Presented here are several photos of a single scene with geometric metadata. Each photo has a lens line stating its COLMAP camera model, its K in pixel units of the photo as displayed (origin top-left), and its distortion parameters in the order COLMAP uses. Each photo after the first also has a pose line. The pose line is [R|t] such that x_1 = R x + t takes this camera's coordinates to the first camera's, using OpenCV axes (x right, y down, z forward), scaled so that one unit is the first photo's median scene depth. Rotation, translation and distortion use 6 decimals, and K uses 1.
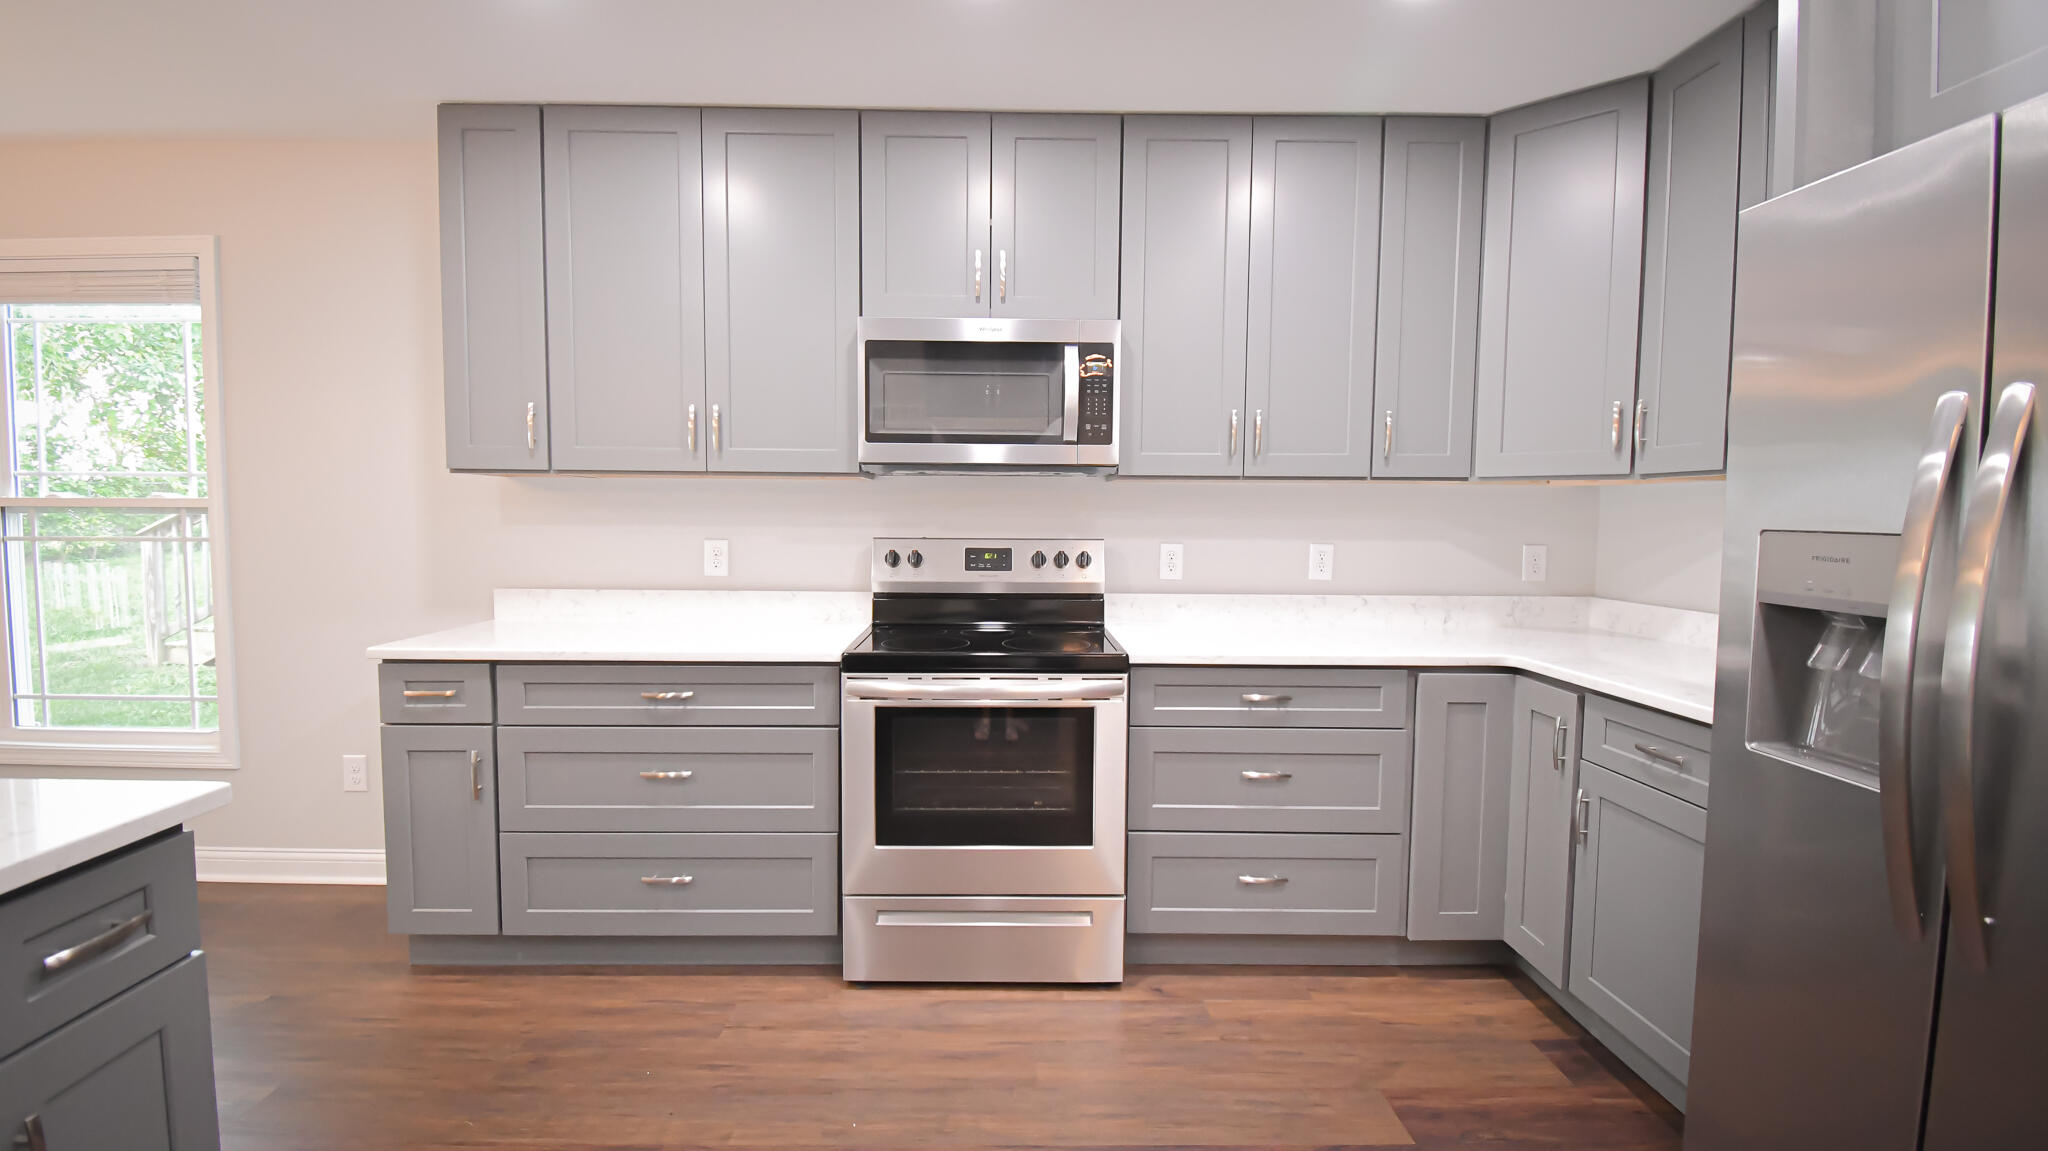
lens RADIAL K [[889.6, 0, 1003.1], [0, 889.6, 572.9], [0, 0, 1]] dist [0.021496, -0.025445]
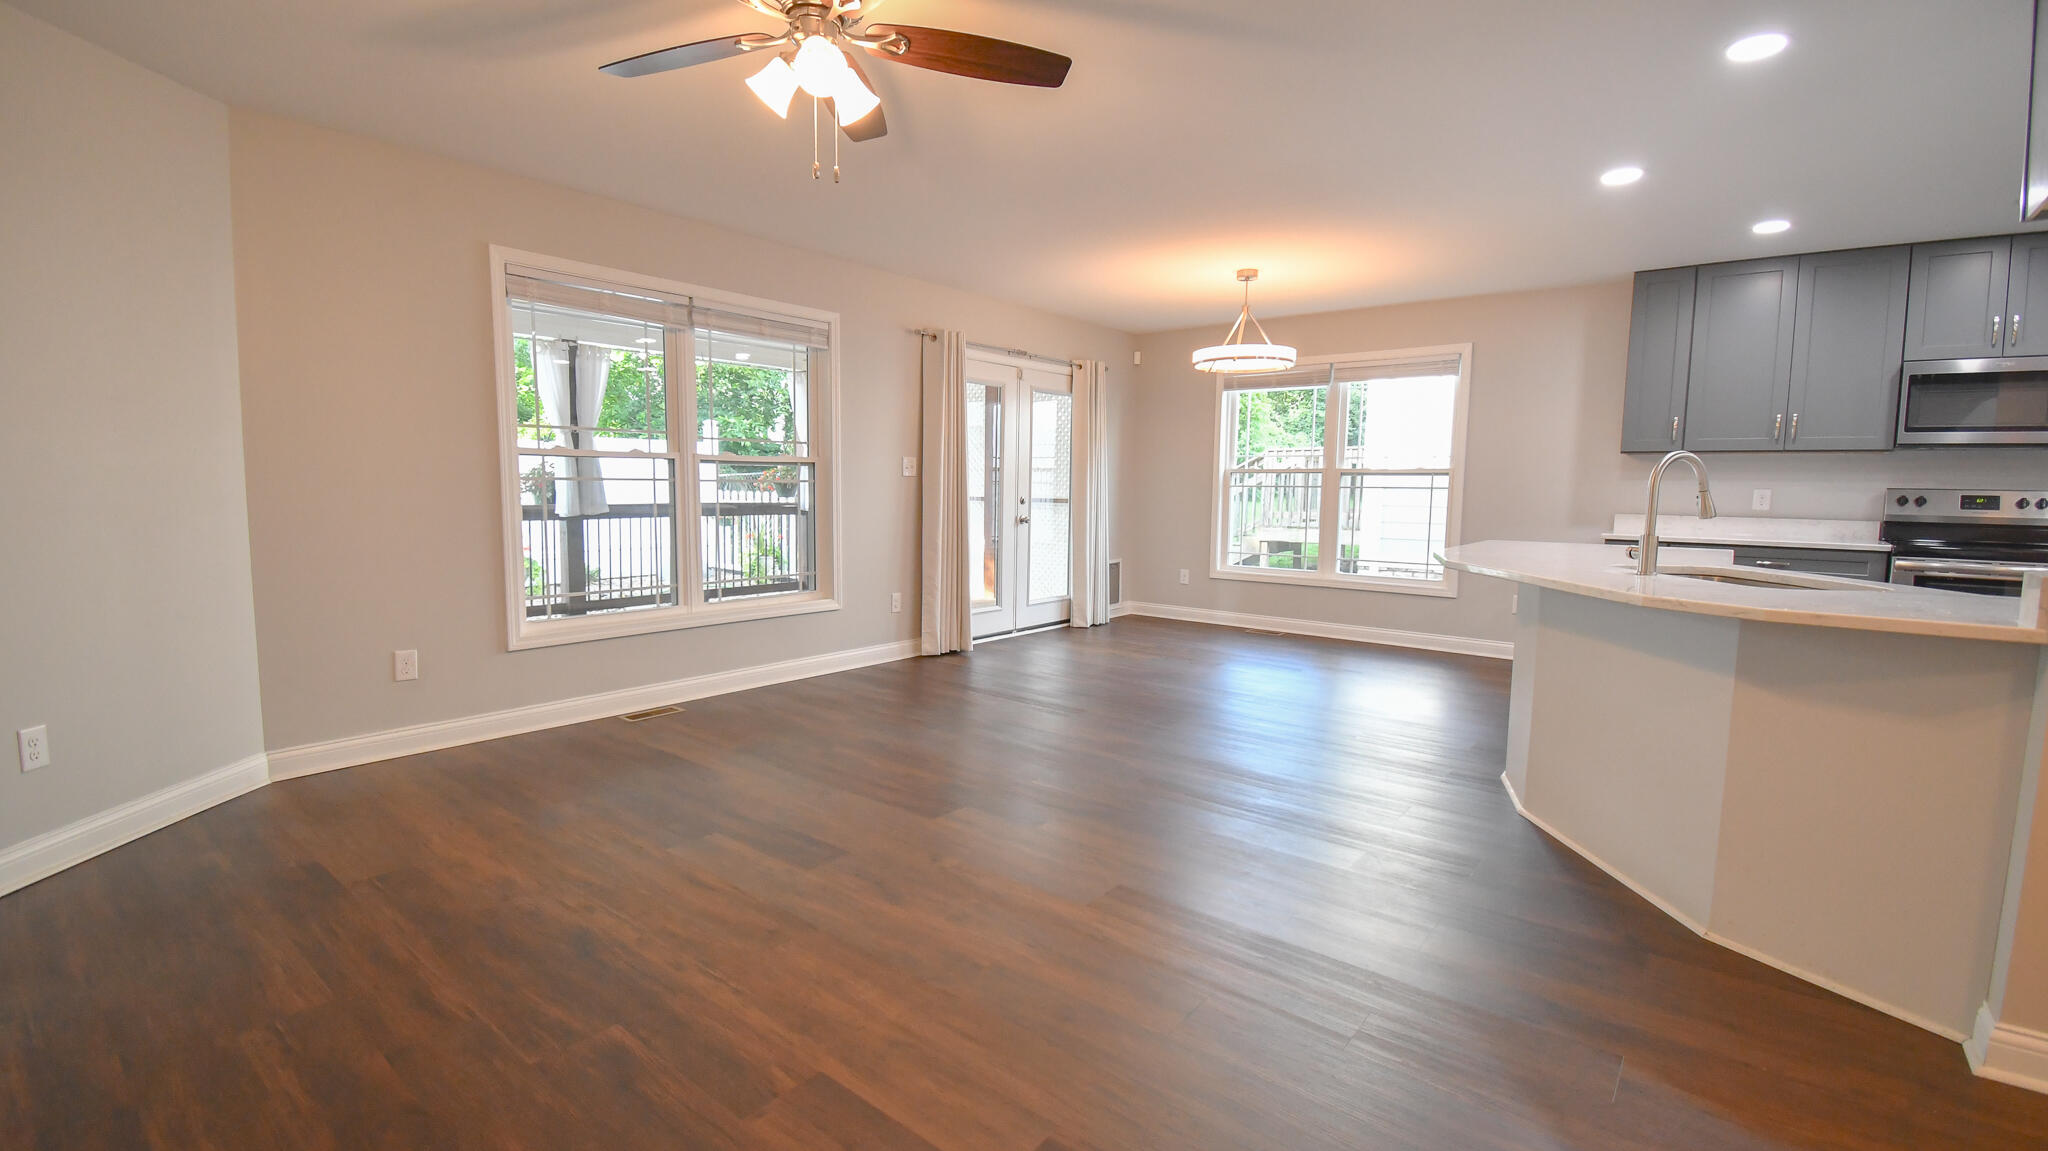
lens RADIAL K [[901.2, 0, 1012.8], [0, 901.2, 565.3], [0, 0, 1]] dist [0.015483, -0.021729]
pose [[0.767248, 0.058953, -0.638635, -0.368470], [-0.049845, 0.998236, 0.032265, 0.151393], [0.639411, 0.007078, 0.768833, -1.529087]]
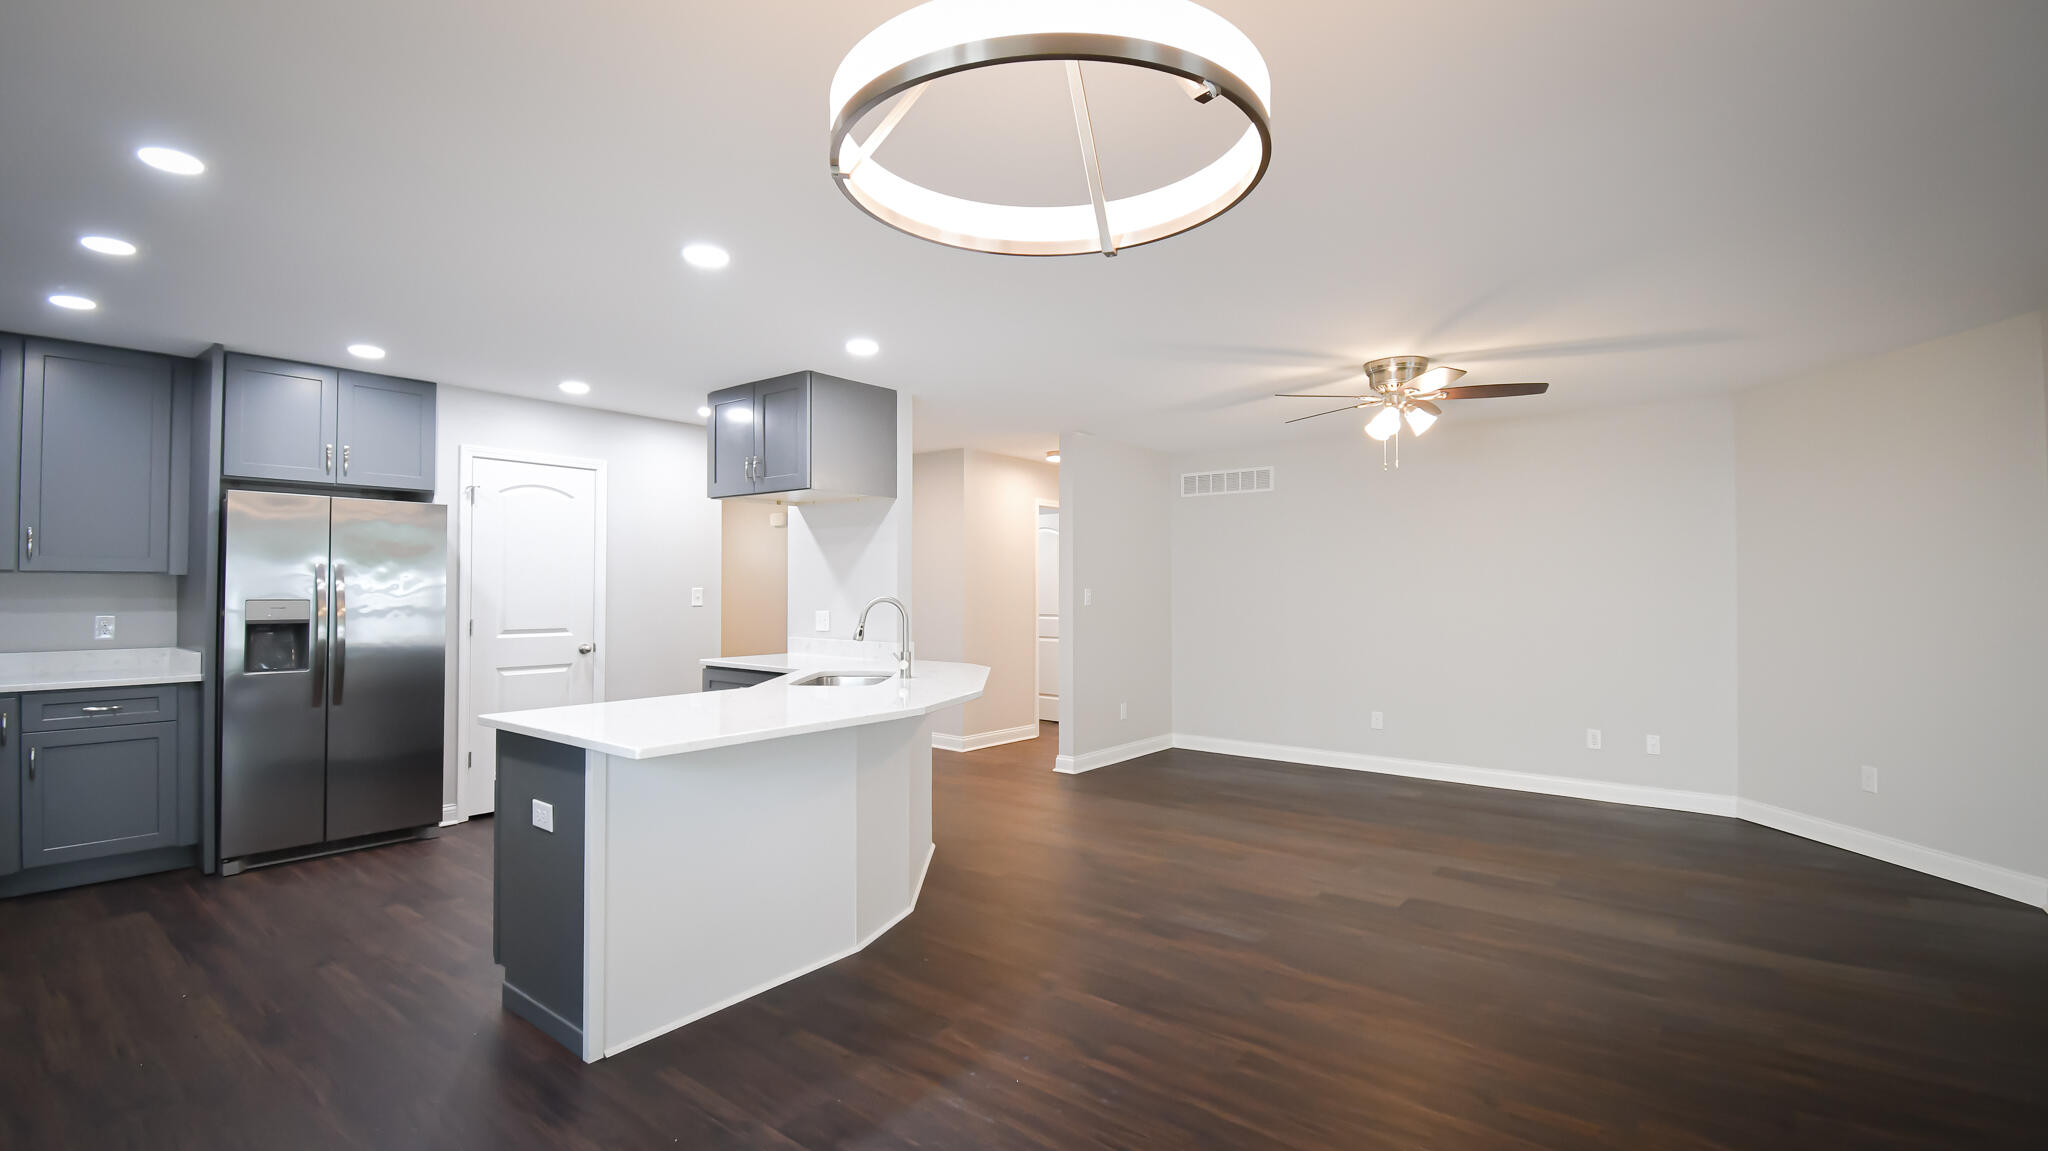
lens RADIAL K [[900.1, 0, 1009.4], [0, 900.1, 572.8], [0, 0, 1]] dist [0.022826, -0.026588]
pose [[-0.764934, 0.003484, 0.644099, -1.652568], [0.037655, 0.998517, 0.039318, -0.087328], [-0.643007, 0.054329, -0.763931, 0.894318]]
